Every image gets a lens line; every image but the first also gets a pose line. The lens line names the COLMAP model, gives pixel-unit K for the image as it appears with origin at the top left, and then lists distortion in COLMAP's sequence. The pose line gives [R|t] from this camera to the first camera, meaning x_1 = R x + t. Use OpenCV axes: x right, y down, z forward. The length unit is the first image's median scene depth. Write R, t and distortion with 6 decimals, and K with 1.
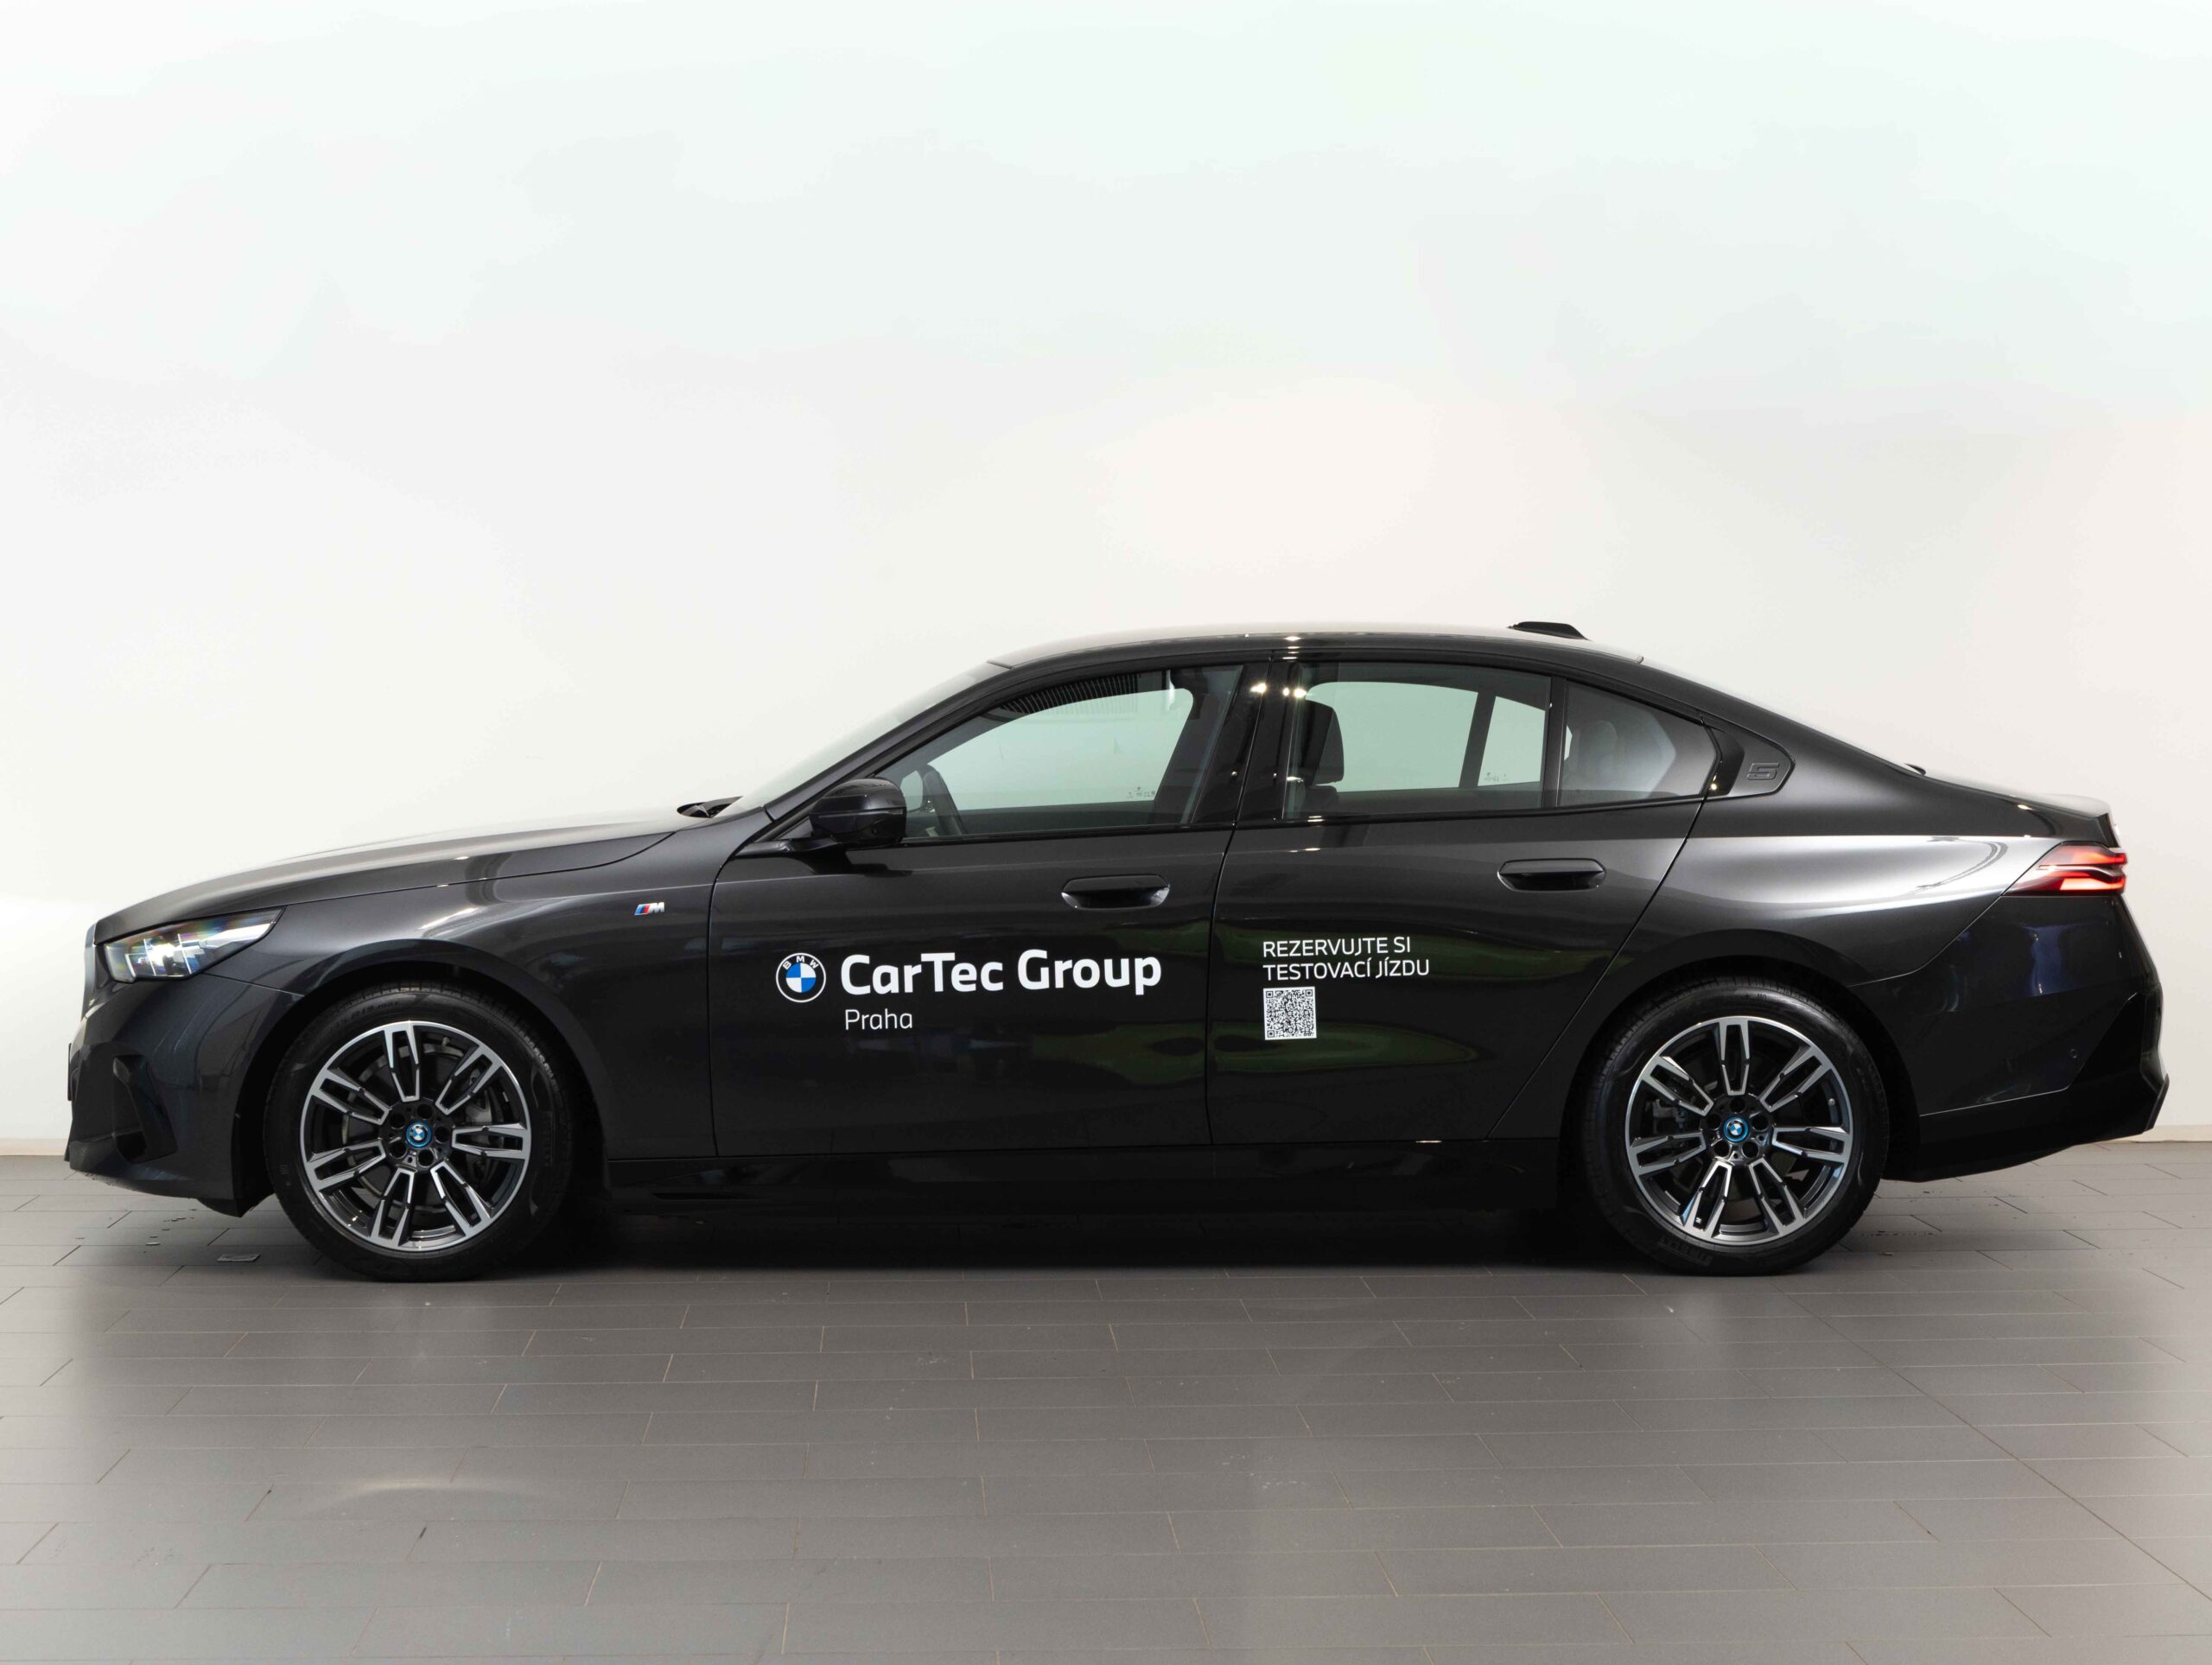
lens RADIAL K [[3421.2, 0, 1106.0], [0, 3421.2, 832.5], [0, 0, 1]] dist [-0.157996, 0.021339]
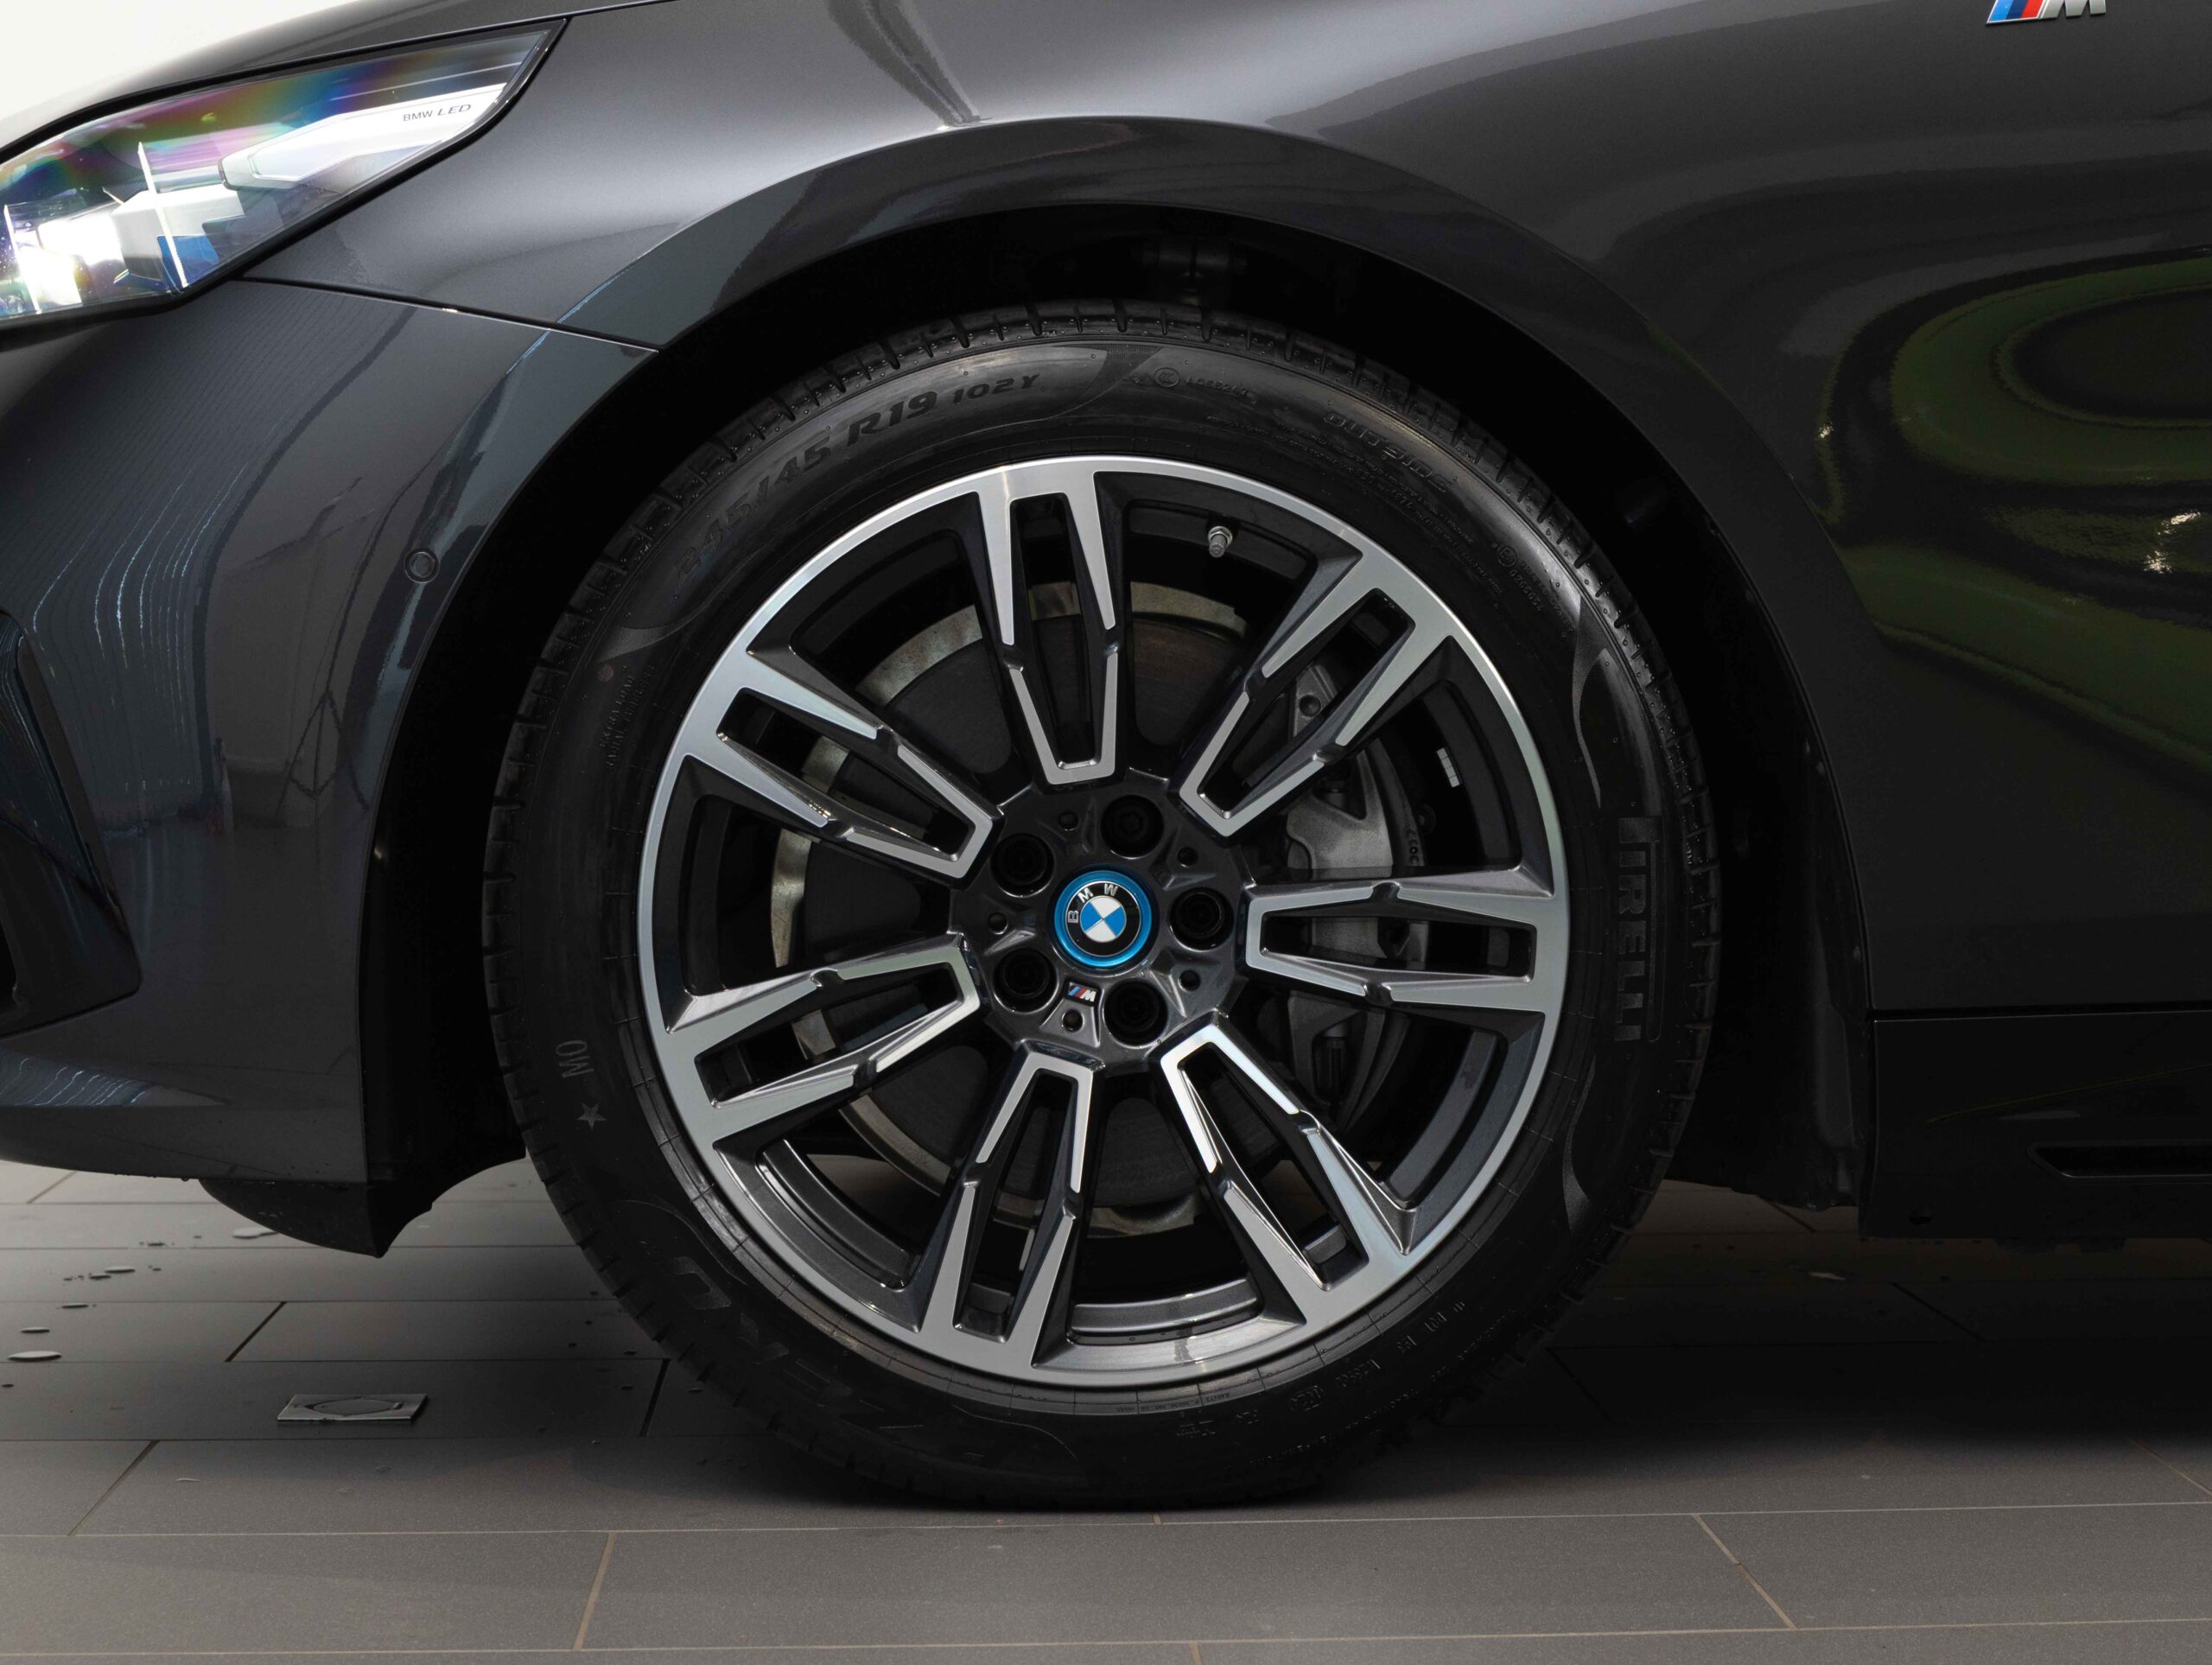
lens RADIAL K [[4331.9, 0, 1106.0], [0, 4331.9, 832.5], [0, 0, 1]] dist [-0.002148, 0.056602]
pose [[0.998517, -0.004426, -0.054253, -0.185628], [0.005149, 0.999900, 0.013187, 0.078607], [0.054189, -0.013447, 0.998440, 0.682633]]
